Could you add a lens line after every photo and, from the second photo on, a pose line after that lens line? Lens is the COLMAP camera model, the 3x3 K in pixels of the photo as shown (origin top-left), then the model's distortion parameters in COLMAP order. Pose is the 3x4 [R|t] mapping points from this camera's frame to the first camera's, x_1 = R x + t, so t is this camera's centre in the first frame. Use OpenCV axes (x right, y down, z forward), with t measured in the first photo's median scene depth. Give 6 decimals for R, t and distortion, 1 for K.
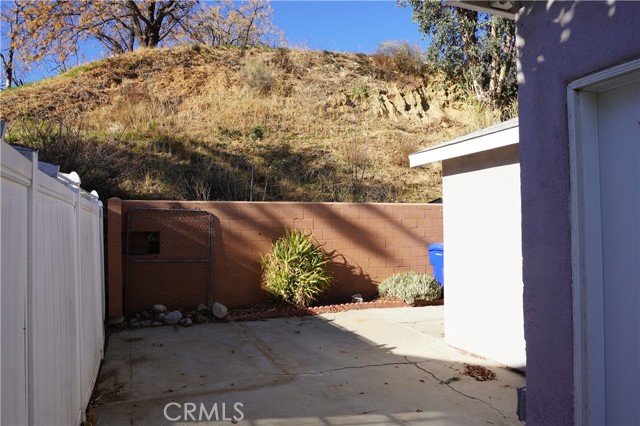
lens RADIAL K [[451.5, 0, 318.7], [0, 451.5, 213.0], [0, 0, 1]] dist [-0.060940, 0.011416]
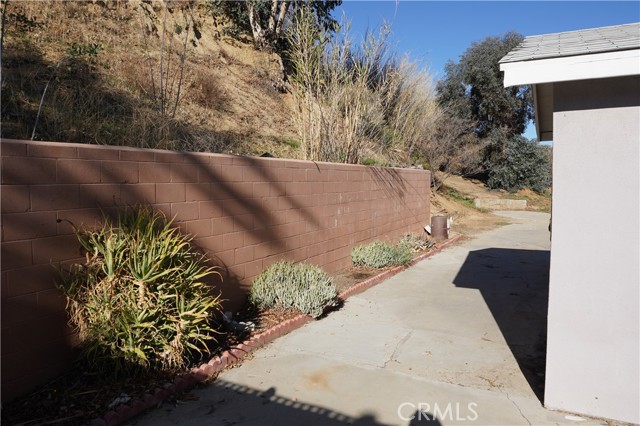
lens RADIAL K [[451.5, 0, 321.5], [0, 451.5, 214.9], [0, 0, 1]] dist [-0.060940, 0.011416]
pose [[0.772589, -0.041810, 0.633528, -0.101483], [-0.021313, 0.995559, 0.091693, -0.001190], [-0.634548, -0.084344, 0.768267, 0.266824]]
